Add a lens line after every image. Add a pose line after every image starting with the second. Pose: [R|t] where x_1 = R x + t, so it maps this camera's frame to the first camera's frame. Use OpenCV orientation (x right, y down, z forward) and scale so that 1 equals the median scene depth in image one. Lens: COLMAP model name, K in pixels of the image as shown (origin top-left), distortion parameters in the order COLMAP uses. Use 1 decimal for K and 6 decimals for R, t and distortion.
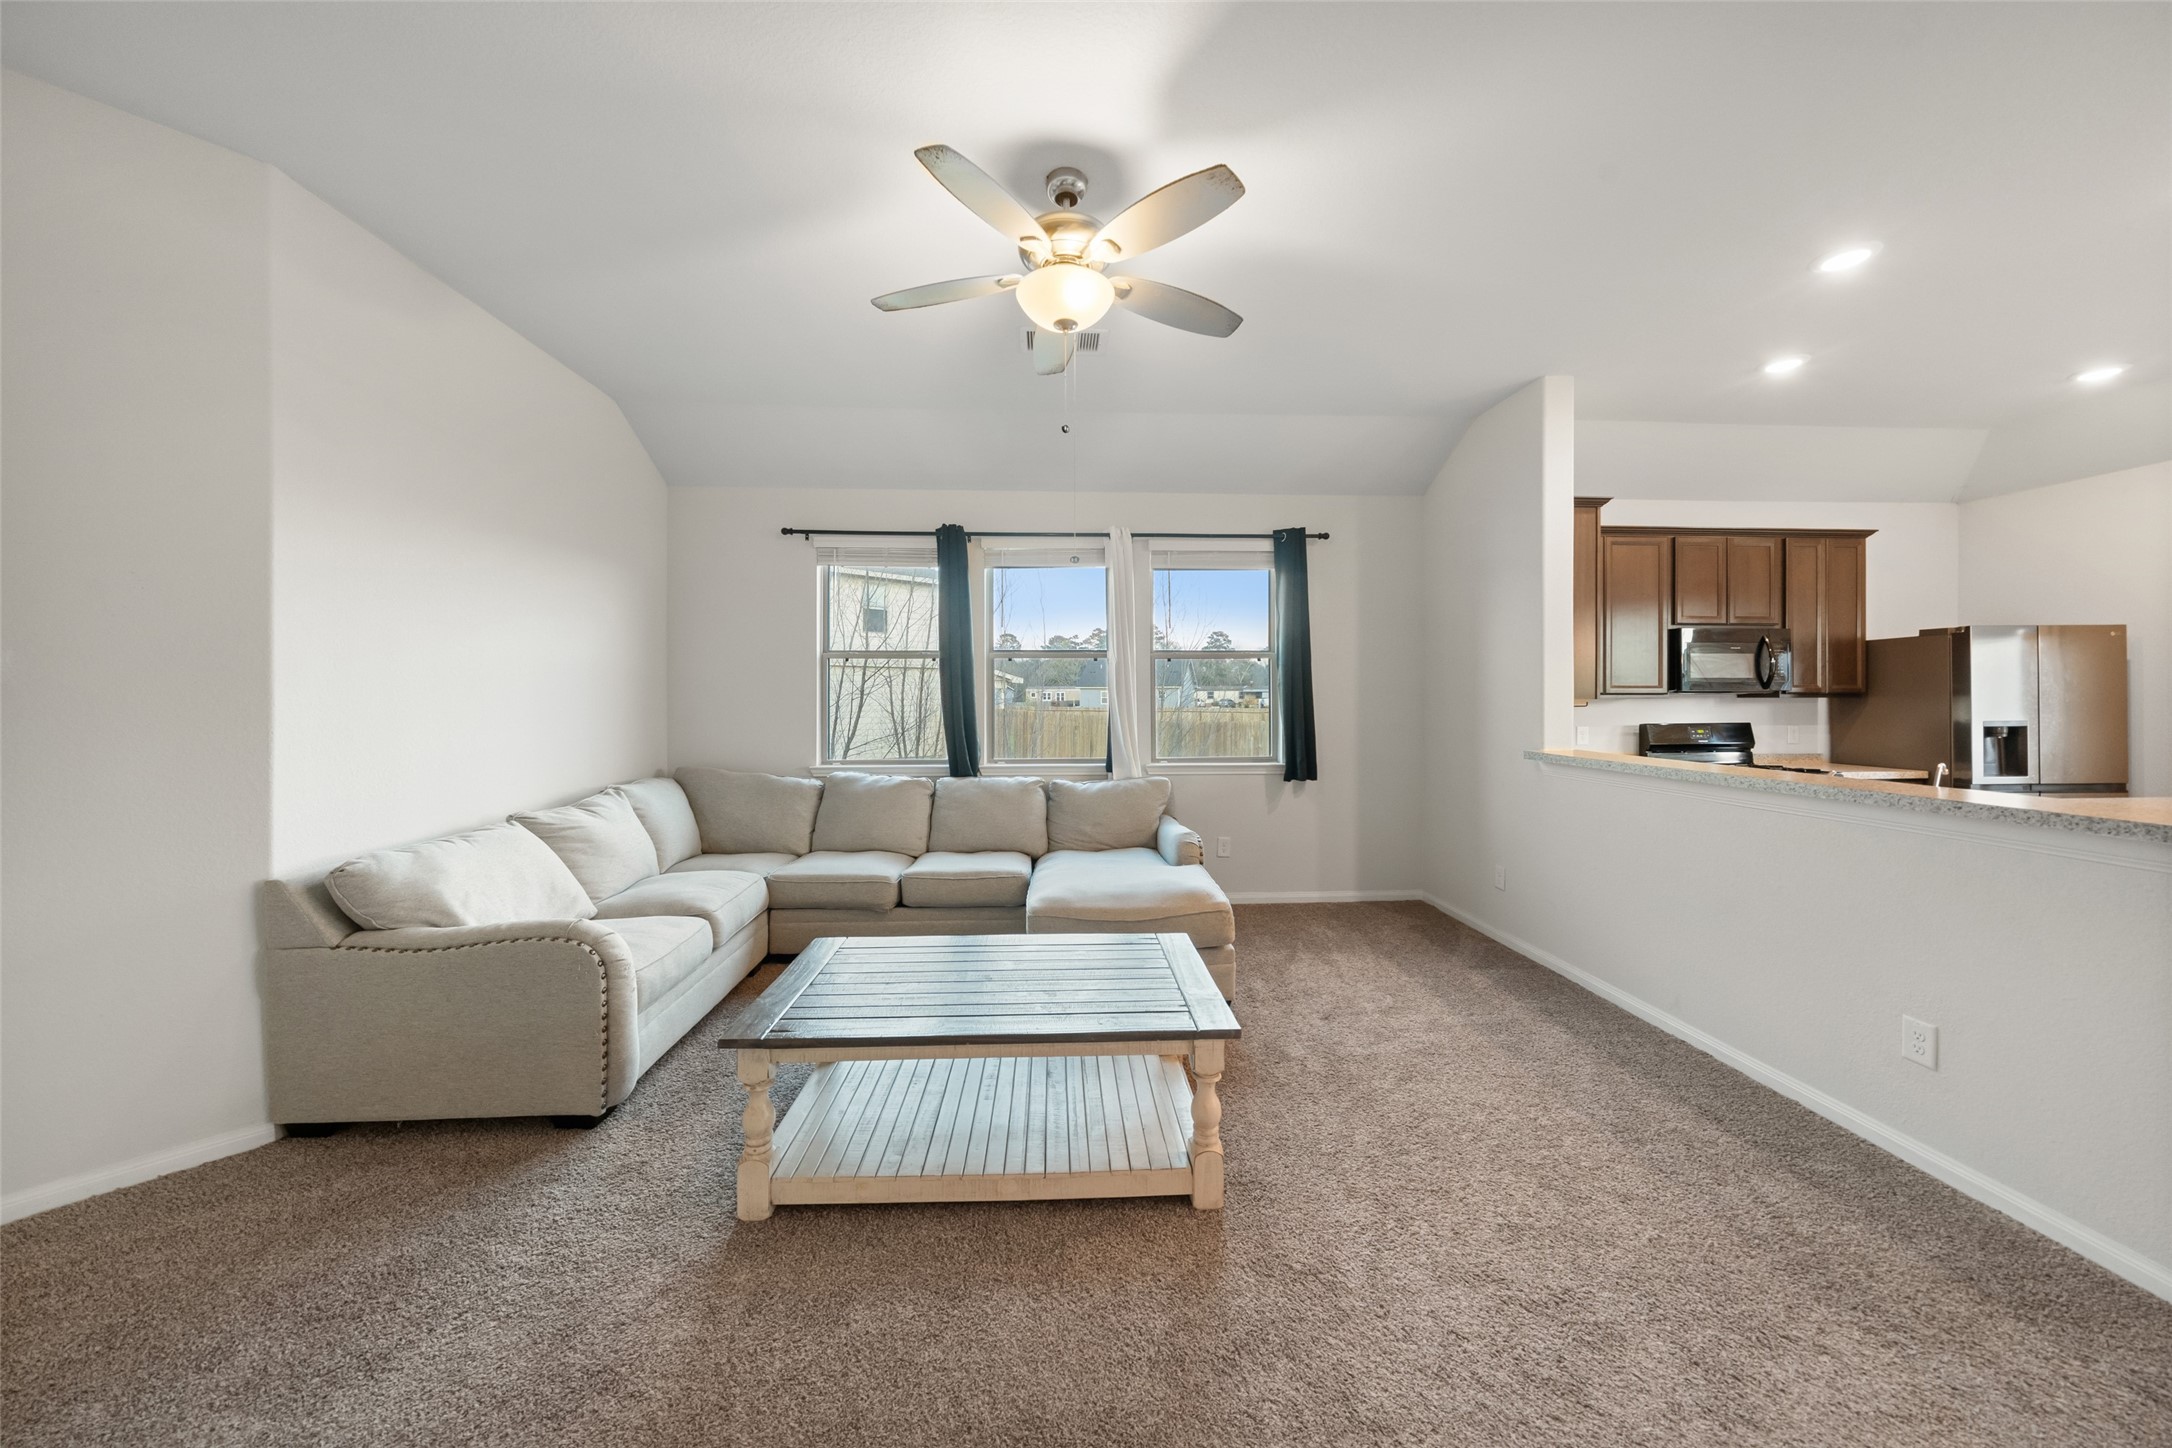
lens RADIAL K [[746.2, 0, 1084.2], [0, 746.2, 716.1], [0, 0, 1]] dist [-0.008741, 0.000320]
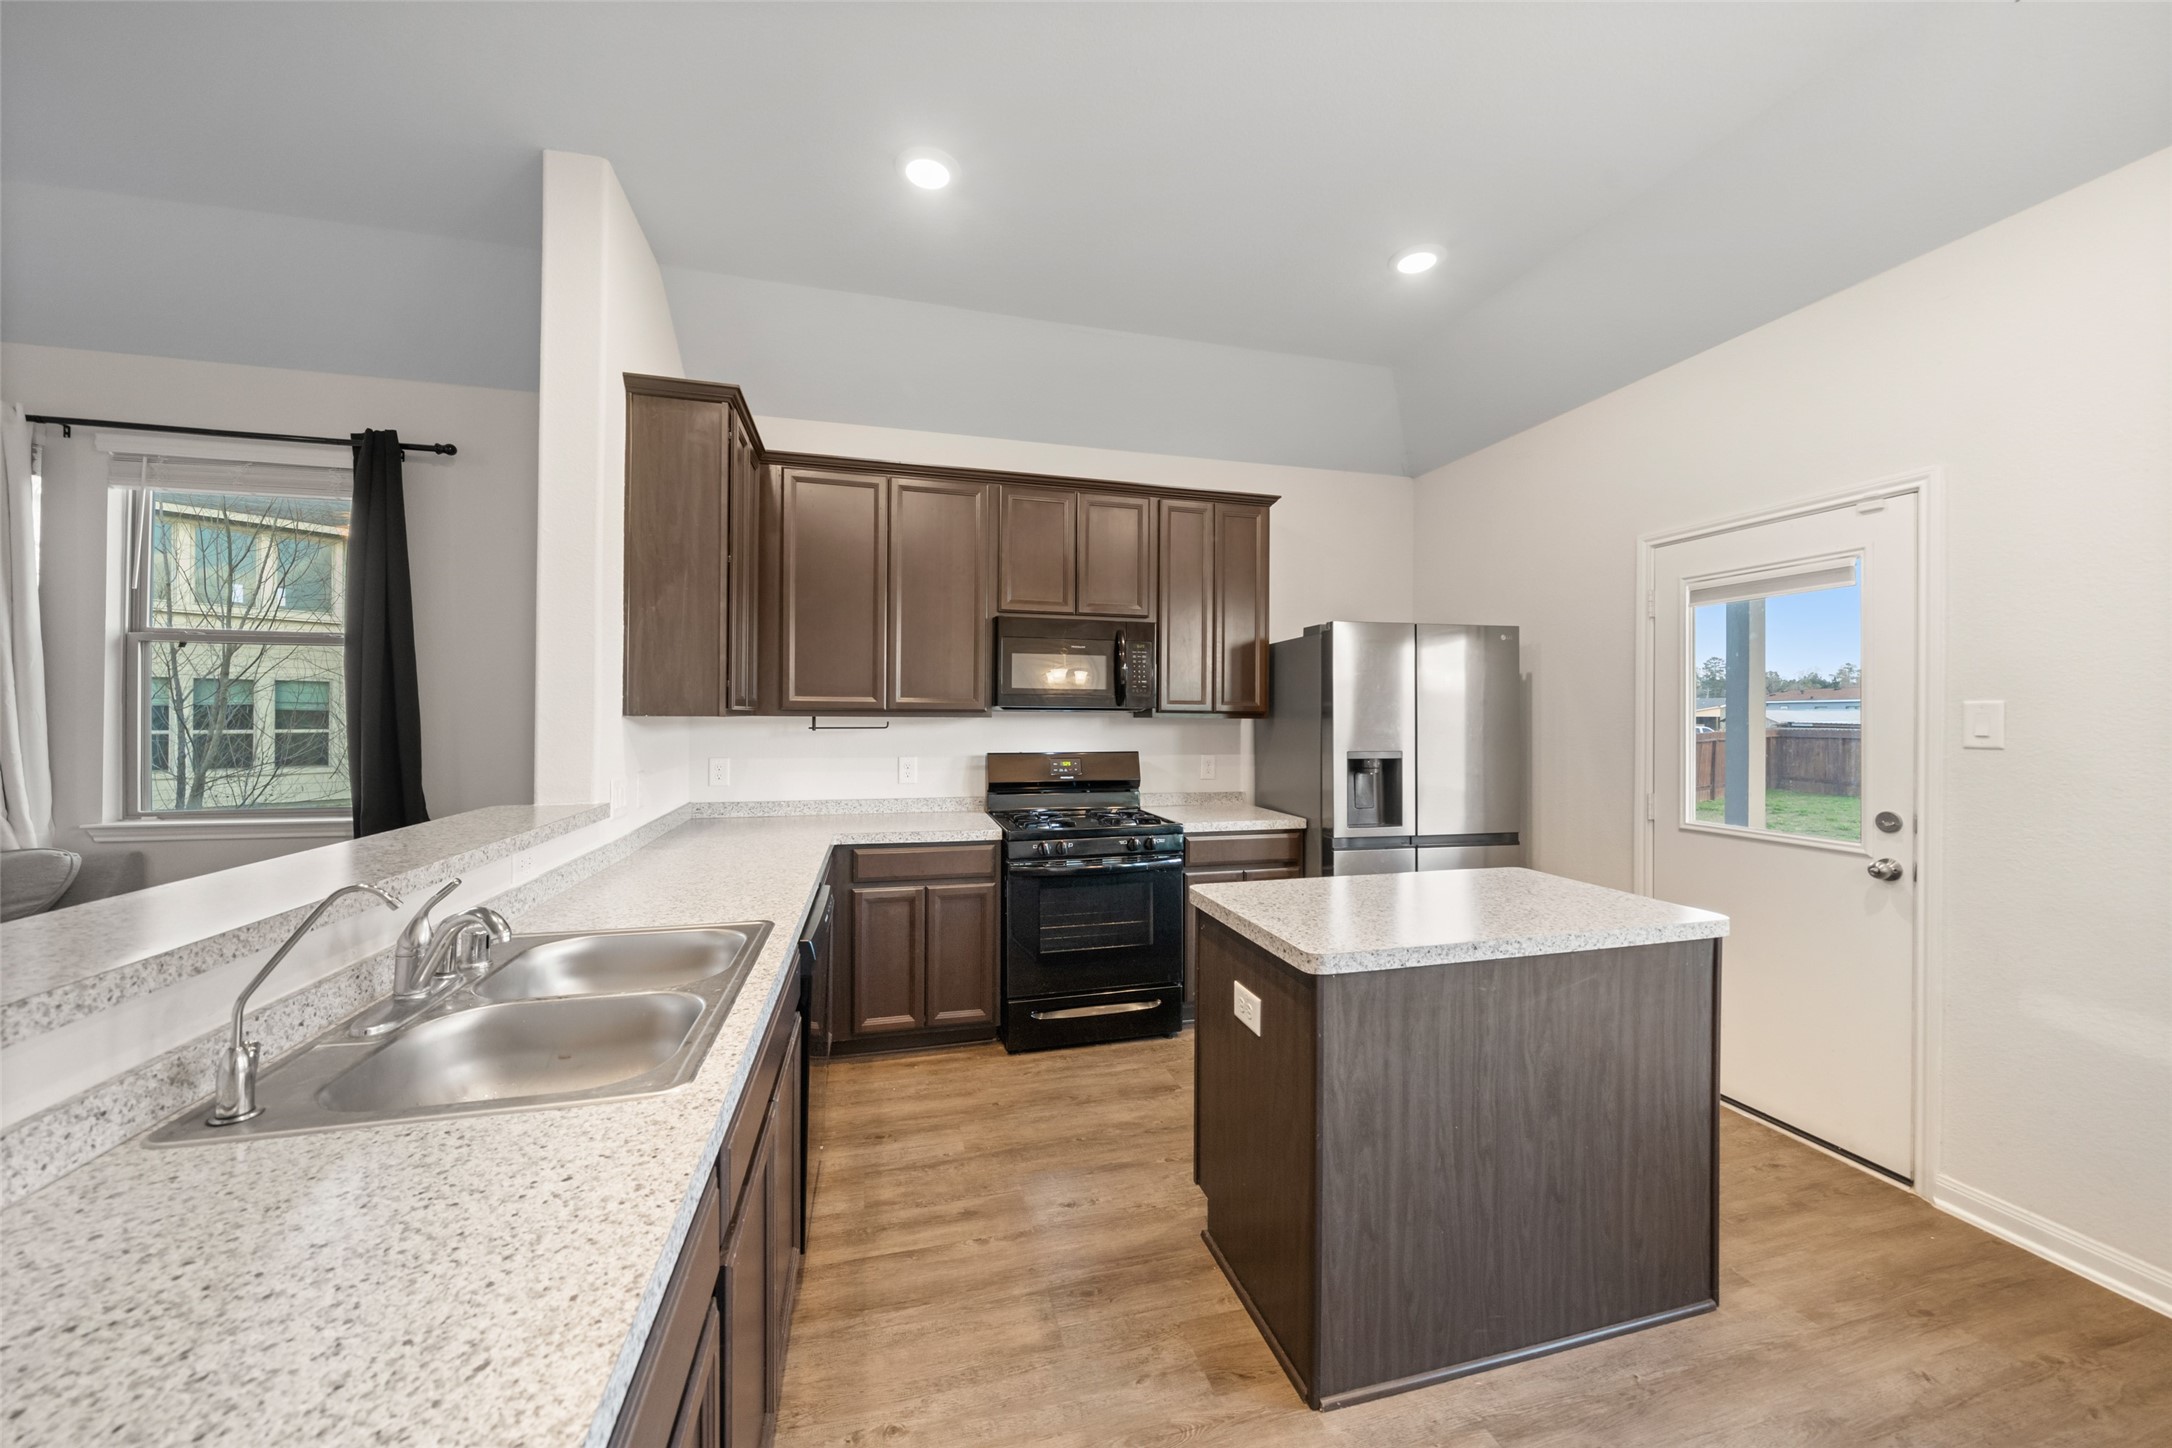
lens RADIAL K [[841.0, 0, 1115.9], [0, 841.0, 700.8], [0, 0, 1]] dist [-0.006676, 0.000642]
pose [[0.975303, 0.014096, 0.220421, 0.729707], [-0.006888, 0.999417, -0.033438, -0.013273], [-0.220764, 0.031094, 0.974832, 0.208880]]
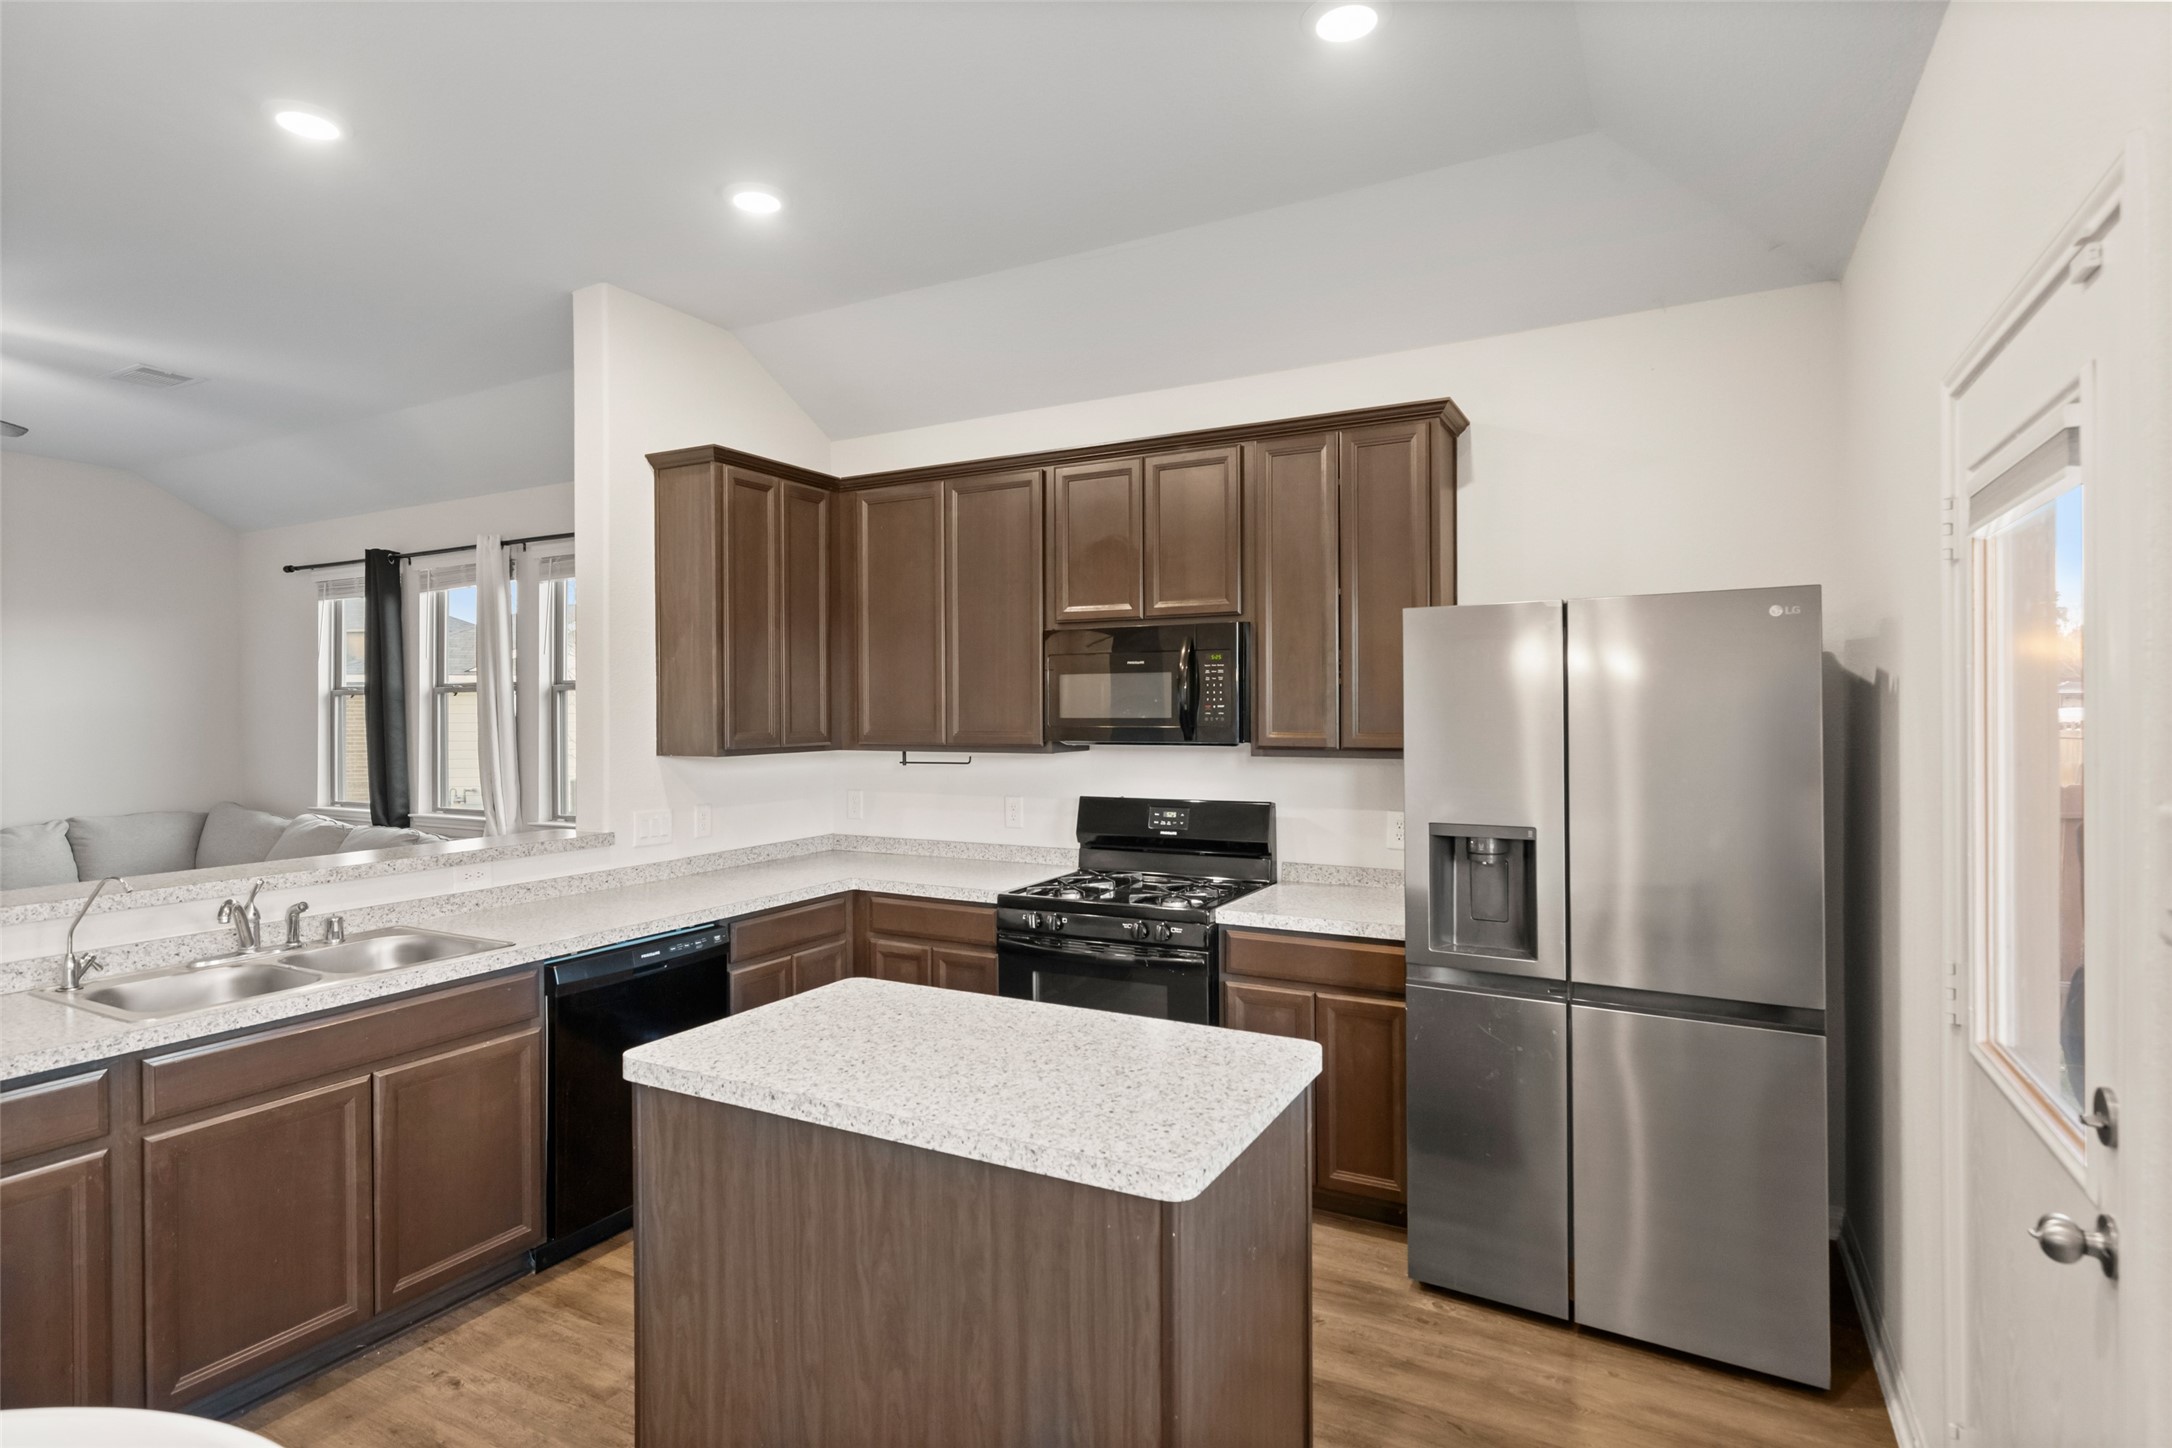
lens RADIAL K [[1172.2, 0, 1037.7], [0, 1172.2, 698.0], [0, 0, 1]] dist [-0.001042, -0.000364]
pose [[0.830137, -0.006143, -0.557526, 1.278763], [-0.005775, 0.999791, -0.019616, -0.048482], [0.557530, 0.019504, 0.829928, 0.252095]]
